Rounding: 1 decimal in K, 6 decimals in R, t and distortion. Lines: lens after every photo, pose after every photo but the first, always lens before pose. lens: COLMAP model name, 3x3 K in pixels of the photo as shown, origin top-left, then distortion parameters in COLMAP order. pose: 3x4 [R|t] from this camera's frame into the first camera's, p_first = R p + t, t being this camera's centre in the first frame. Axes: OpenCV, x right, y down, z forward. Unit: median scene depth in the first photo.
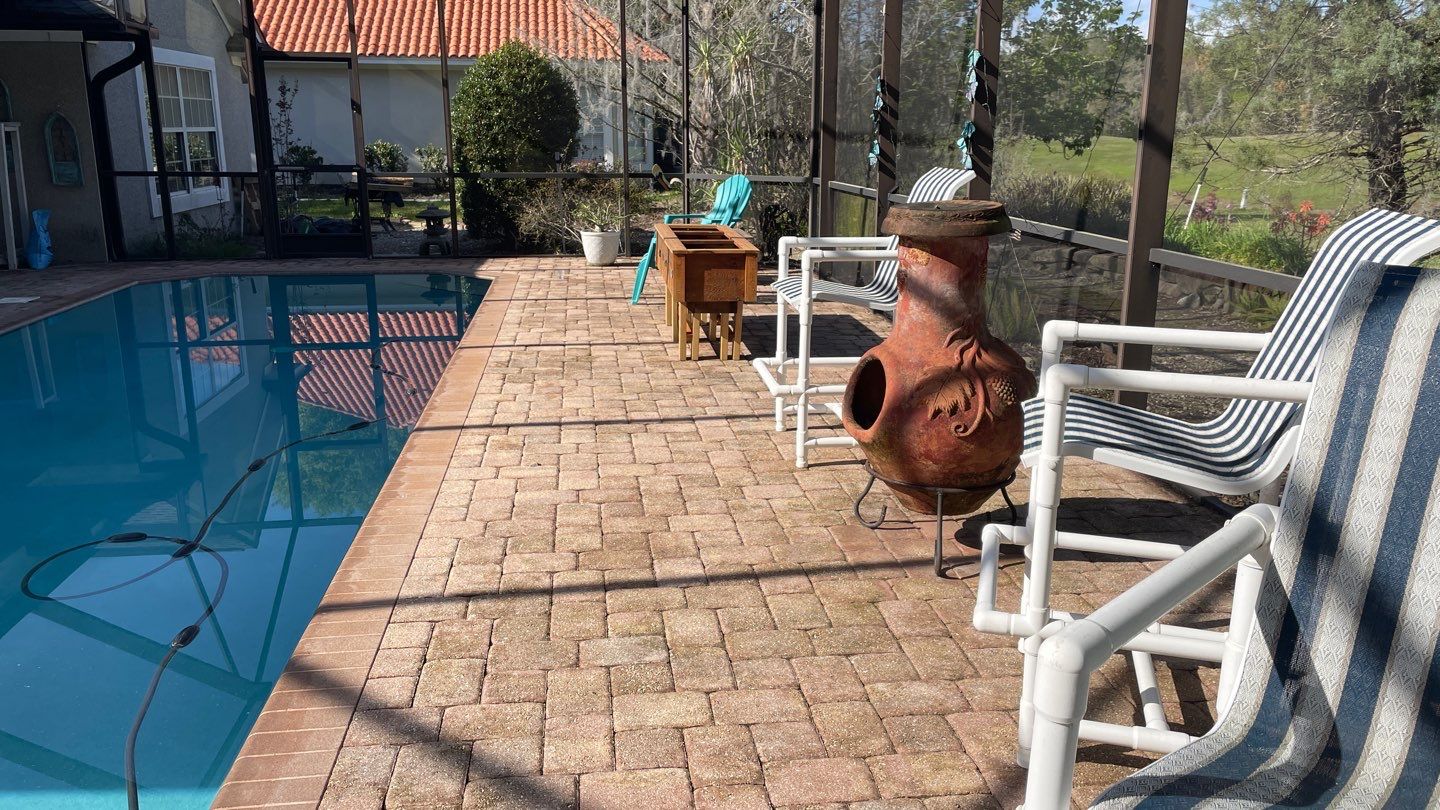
lens RADIAL K [[1084.6, 0, 724.7], [0, 1084.6, 396.2], [0, 0, 1]] dist [0.001965, -0.004569]
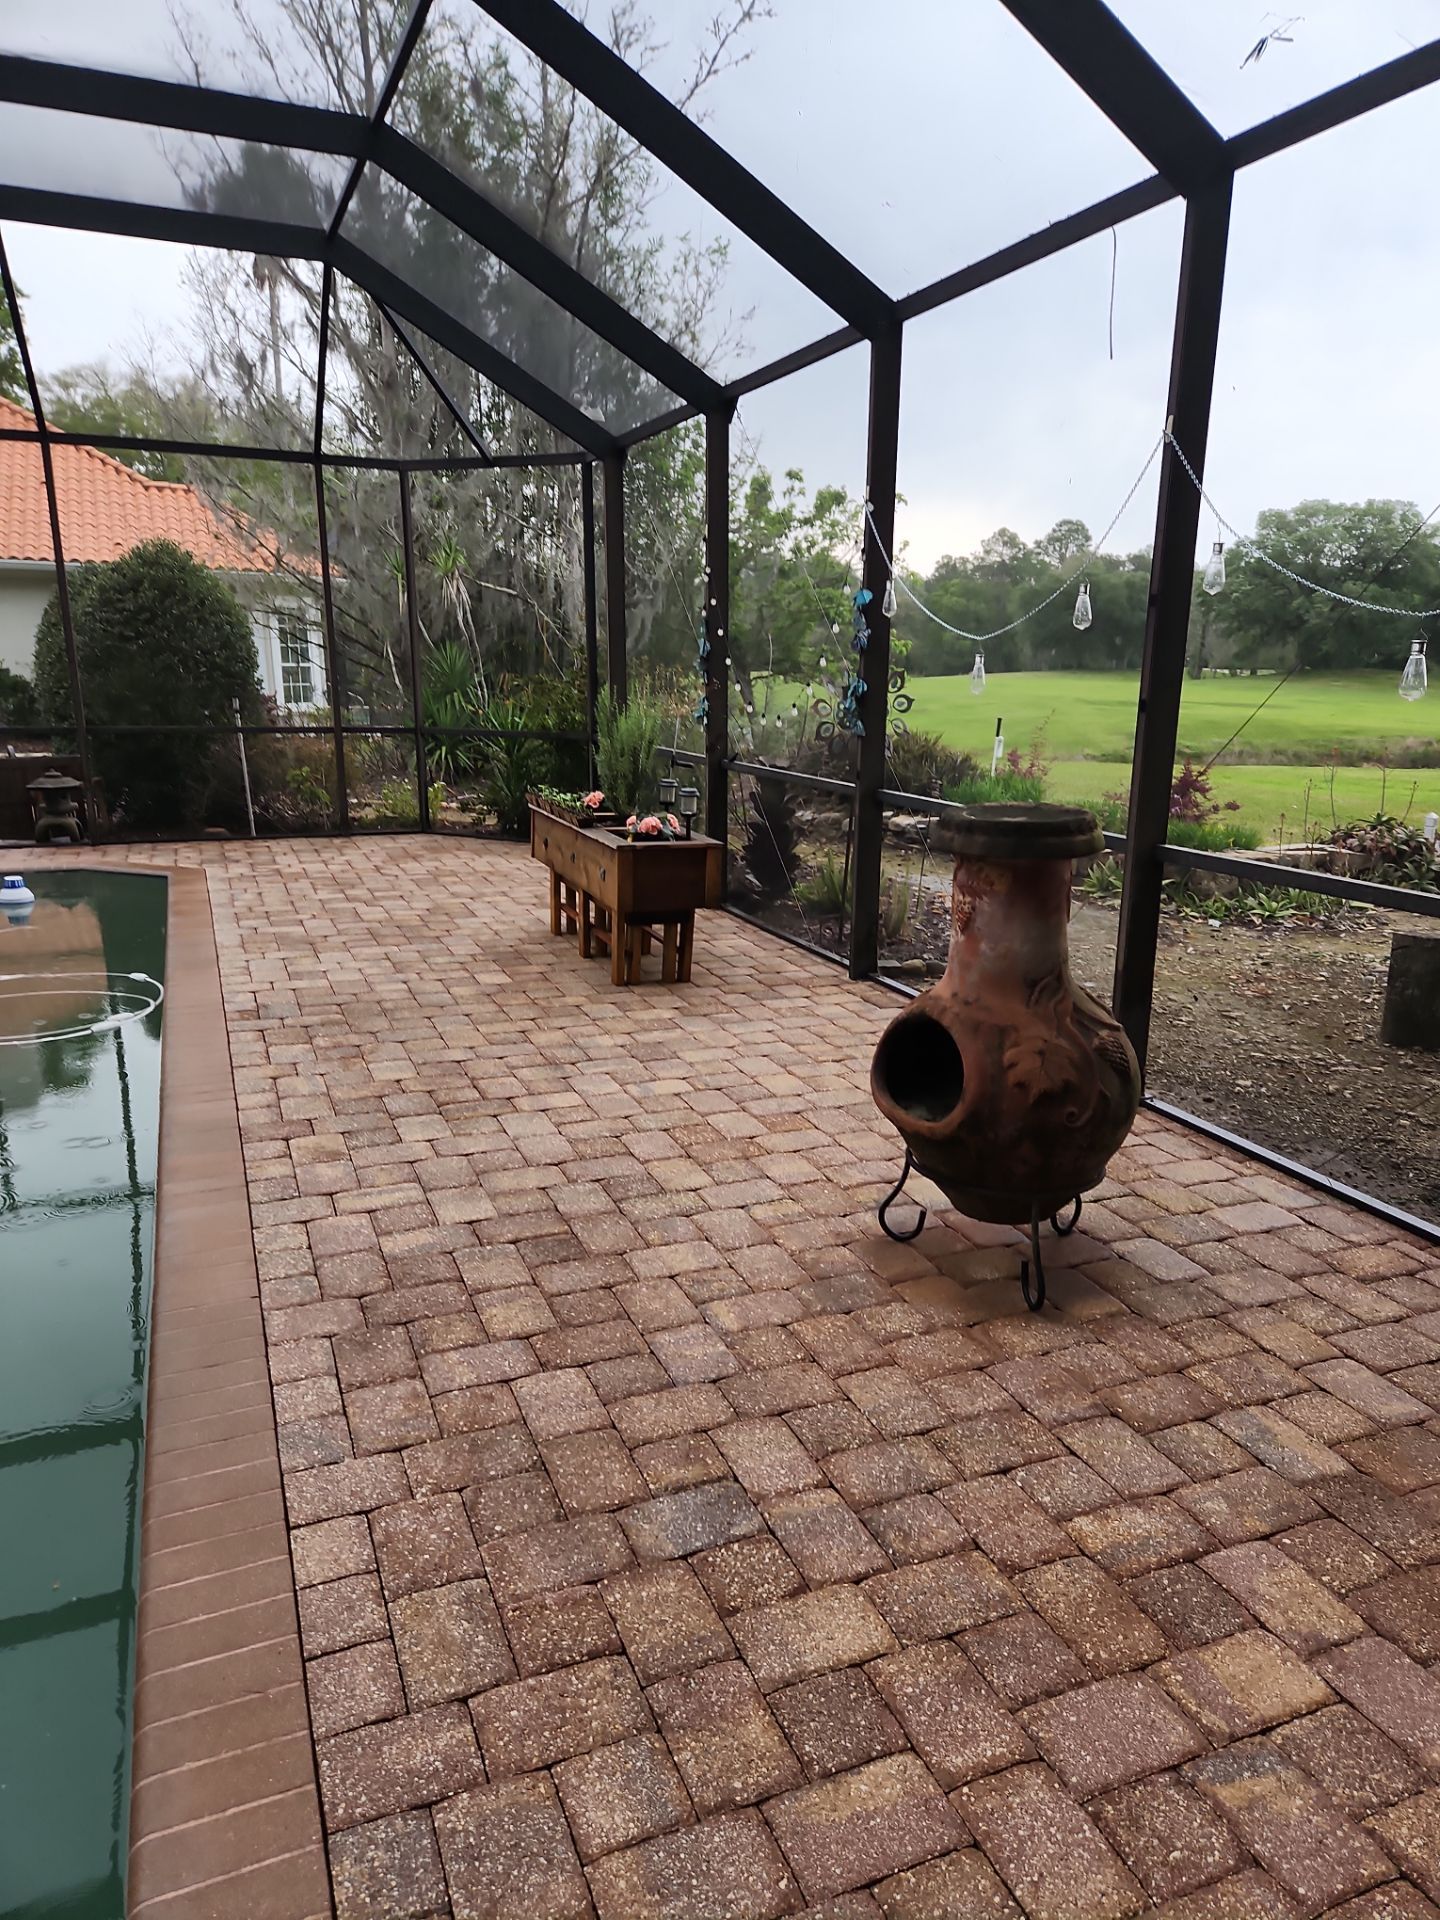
lens RADIAL K [[1268.9, 0, 715.3], [0, 1268.9, 976.6], [0, 0, 1]] dist [0.049280, -0.001628]
pose [[0.964563, -0.063471, 0.256103, -0.181639], [0.061210, 0.997984, 0.016800, -0.072067], [-0.256653, -0.000529, 0.966504, 0.183069]]
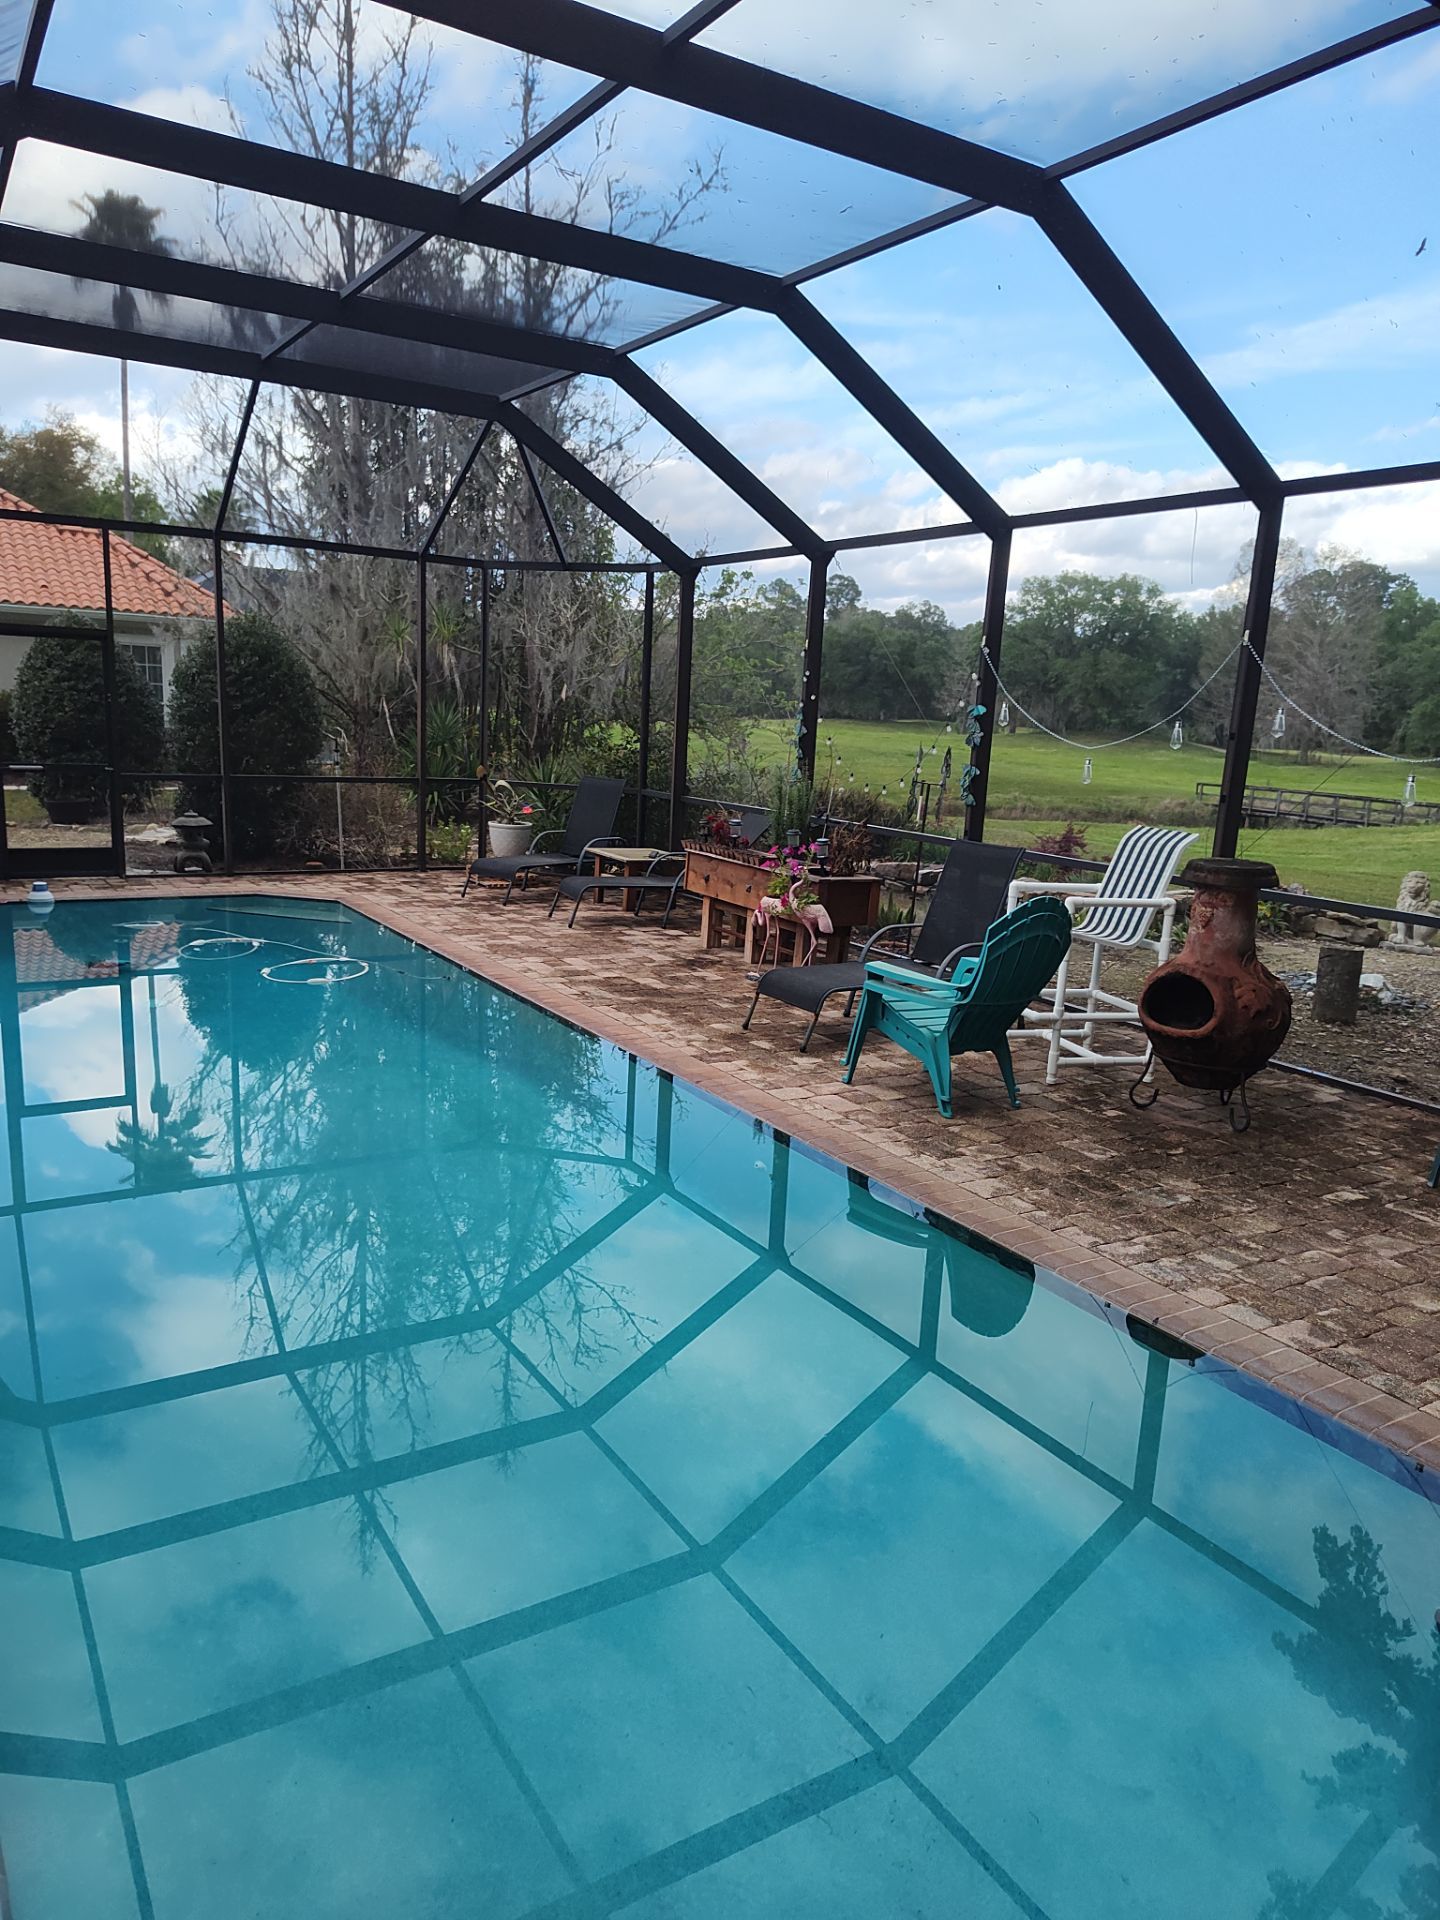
lens RADIAL K [[1301.4, 0, 655.1], [0, 1301.4, 990.1], [0, 0, 1]] dist [0.019163, 0.000849]
pose [[0.922810, -0.051779, 0.381760, -0.906389], [0.055718, 0.998446, 0.000738, -0.044583], [-0.381205, 0.020589, 0.924261, -0.195131]]
